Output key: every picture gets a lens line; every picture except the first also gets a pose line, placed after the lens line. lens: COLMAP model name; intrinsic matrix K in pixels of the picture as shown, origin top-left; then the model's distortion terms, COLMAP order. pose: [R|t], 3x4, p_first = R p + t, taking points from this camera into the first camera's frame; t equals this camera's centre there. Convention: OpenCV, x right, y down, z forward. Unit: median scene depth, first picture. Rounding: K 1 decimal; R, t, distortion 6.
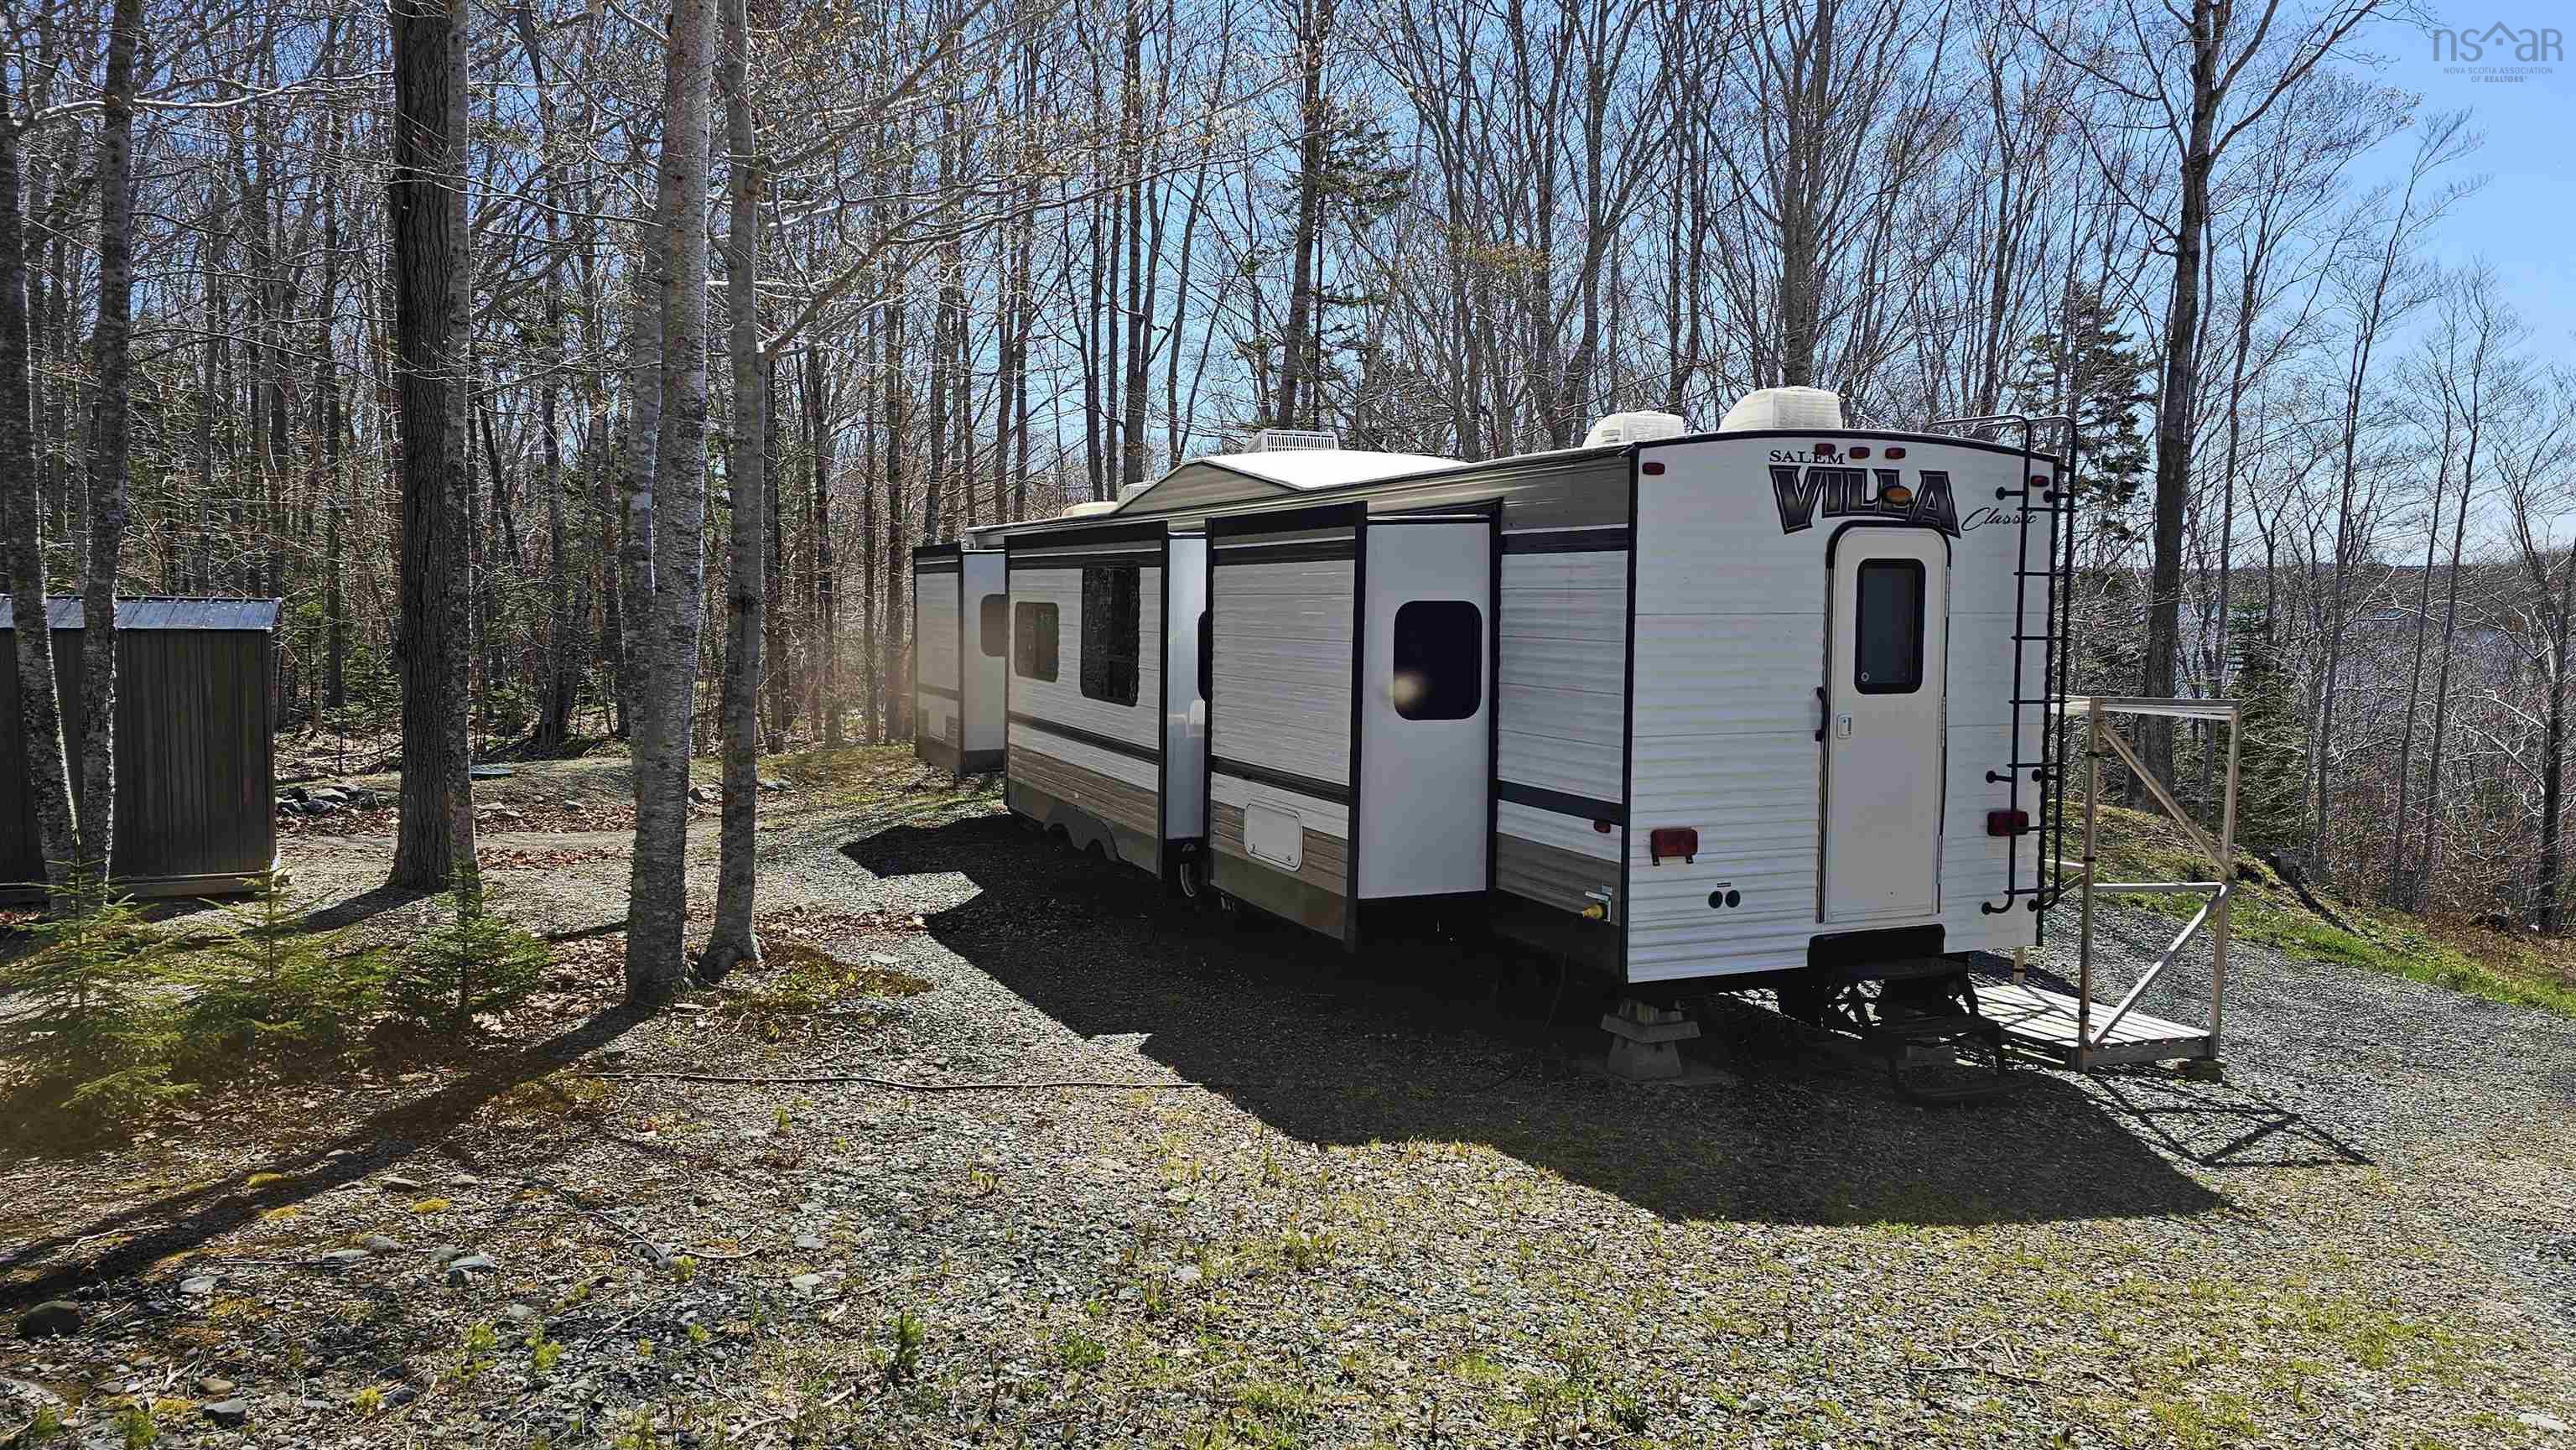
lens RADIAL K [[1600.7, 0, 1279.5], [0, 1600.7, 740.2], [0, 0, 1]] dist [0.002734, -0.001935]
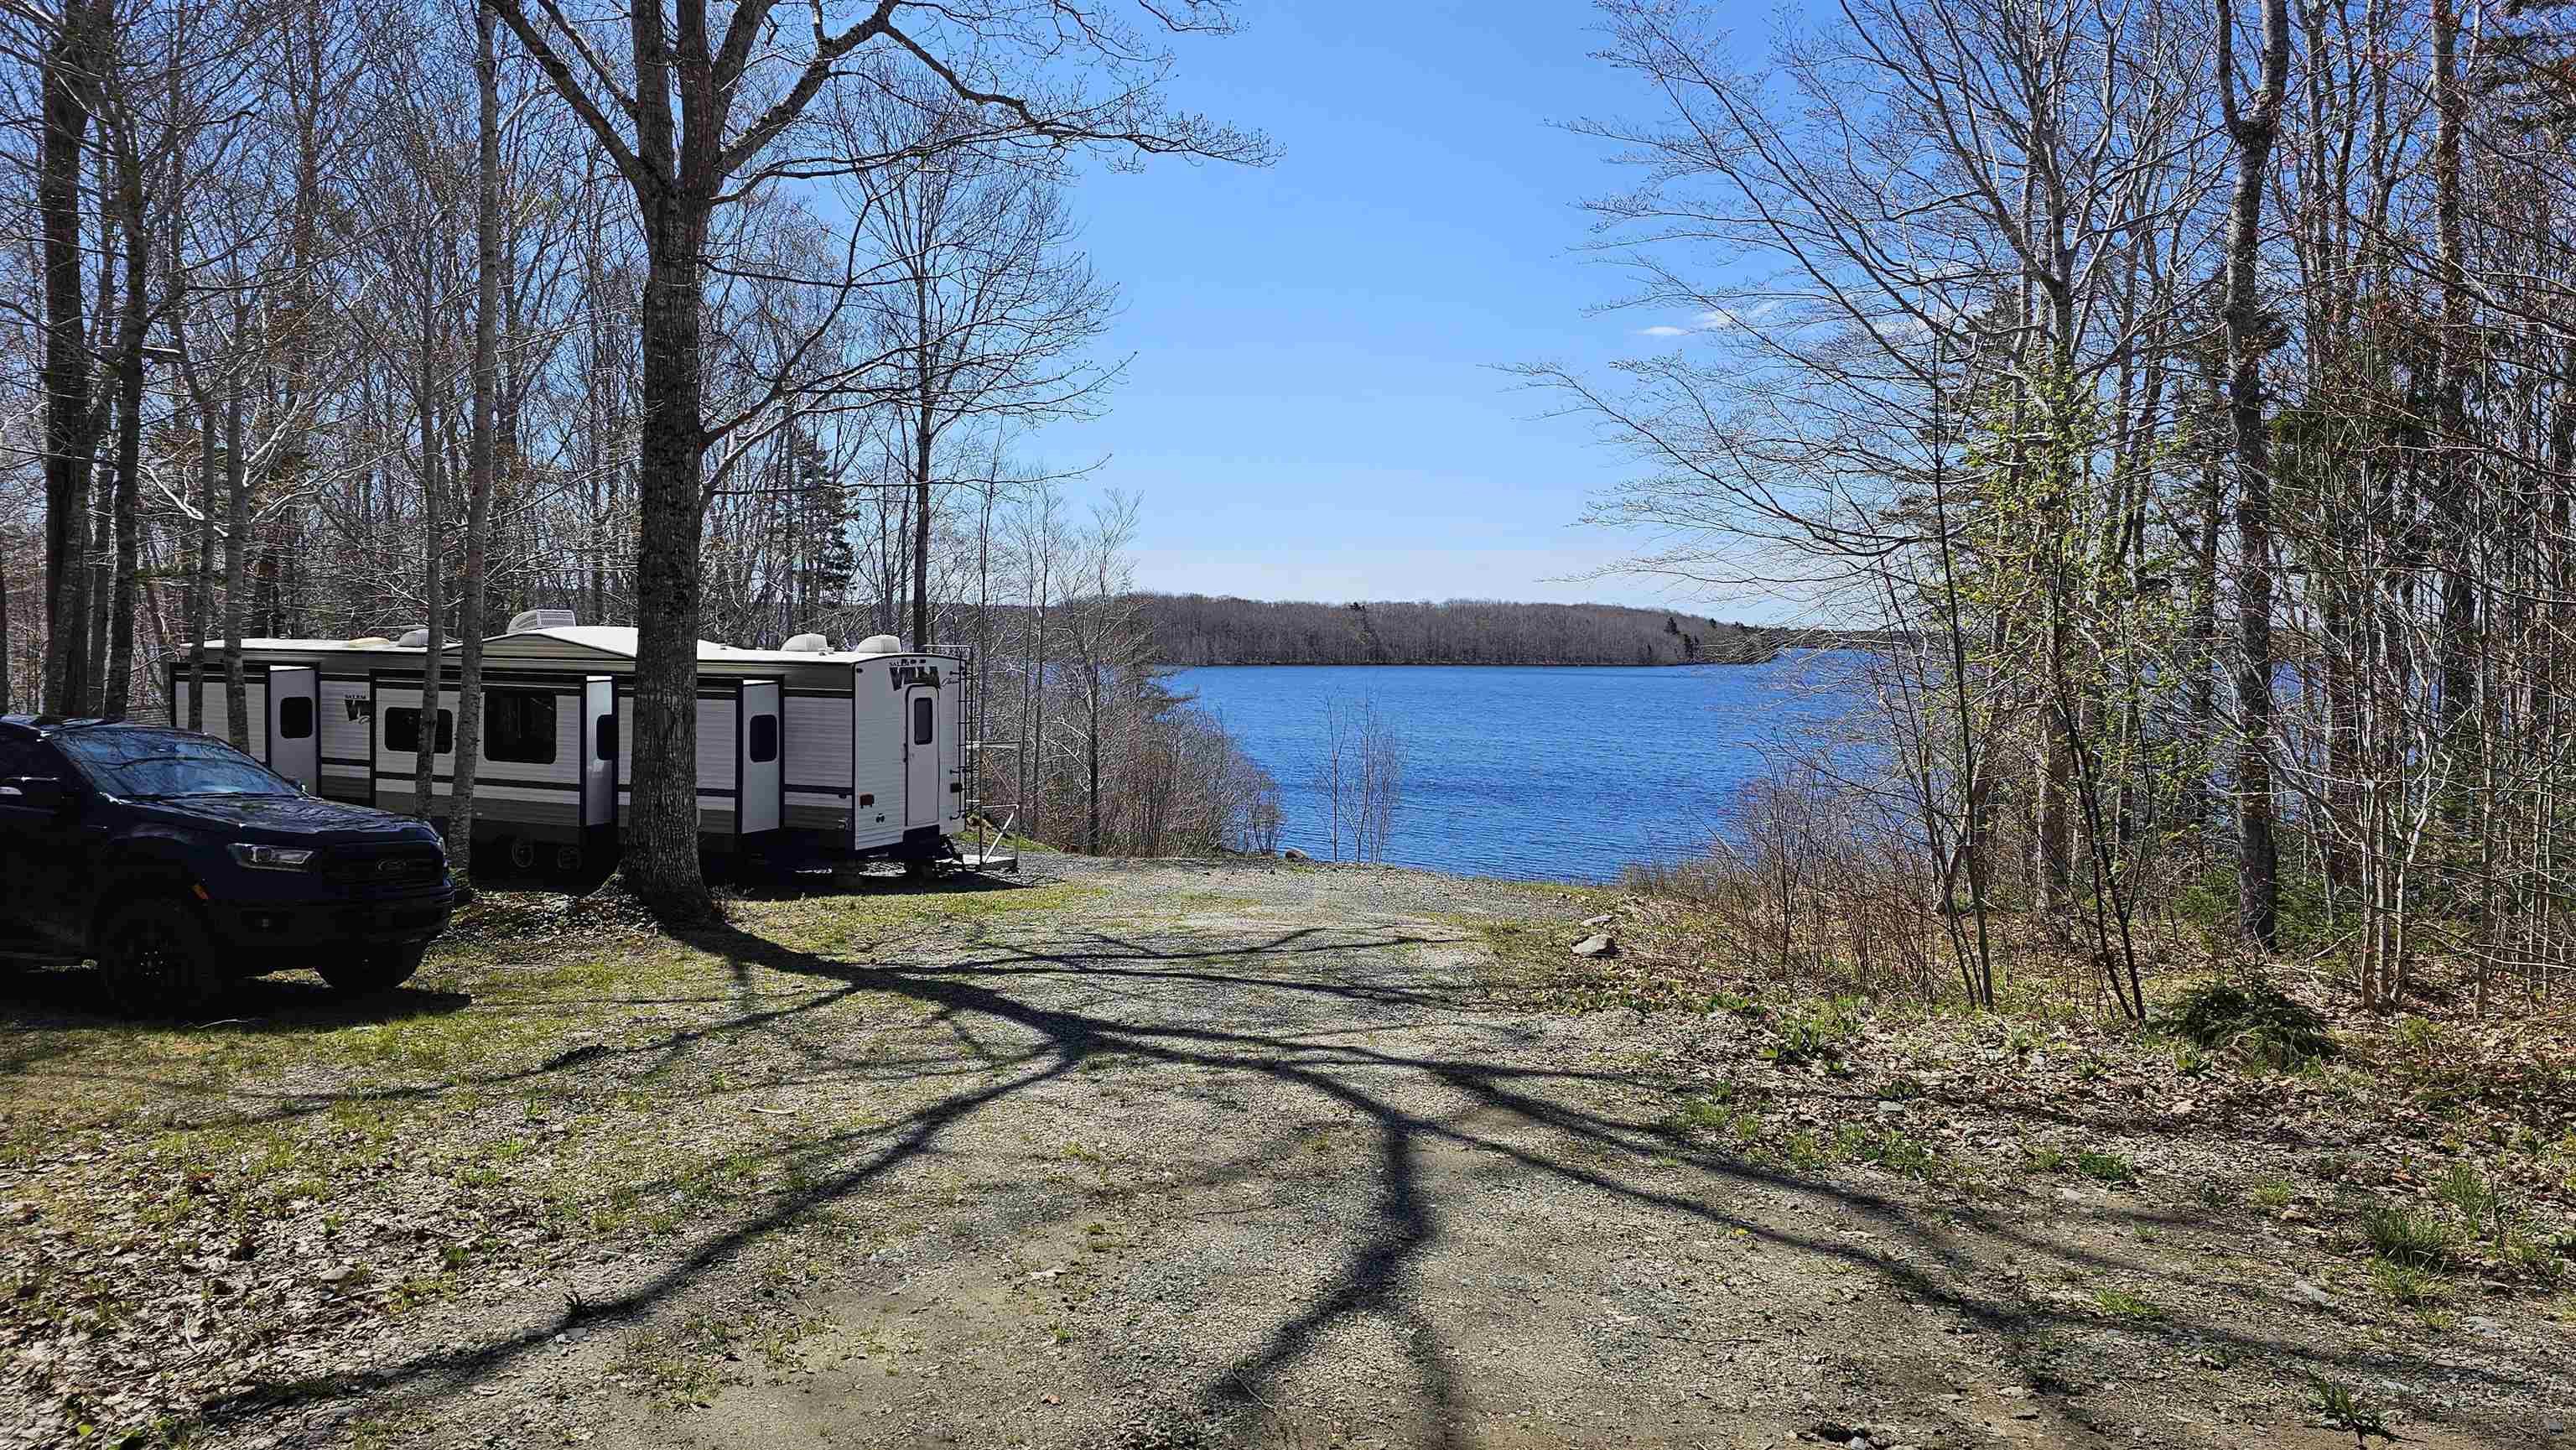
lens RADIAL K [[1600.7, 0, 1286.5], [0, 1600.7, 724.3], [0, 0, 1]] dist [0.002734, -0.001935]
pose [[0.696668, -0.034992, 0.716540, -1.162059], [0.055472, 0.998447, -0.005174, -0.012897], [-0.715246, 0.043352, 0.697527, -1.396432]]
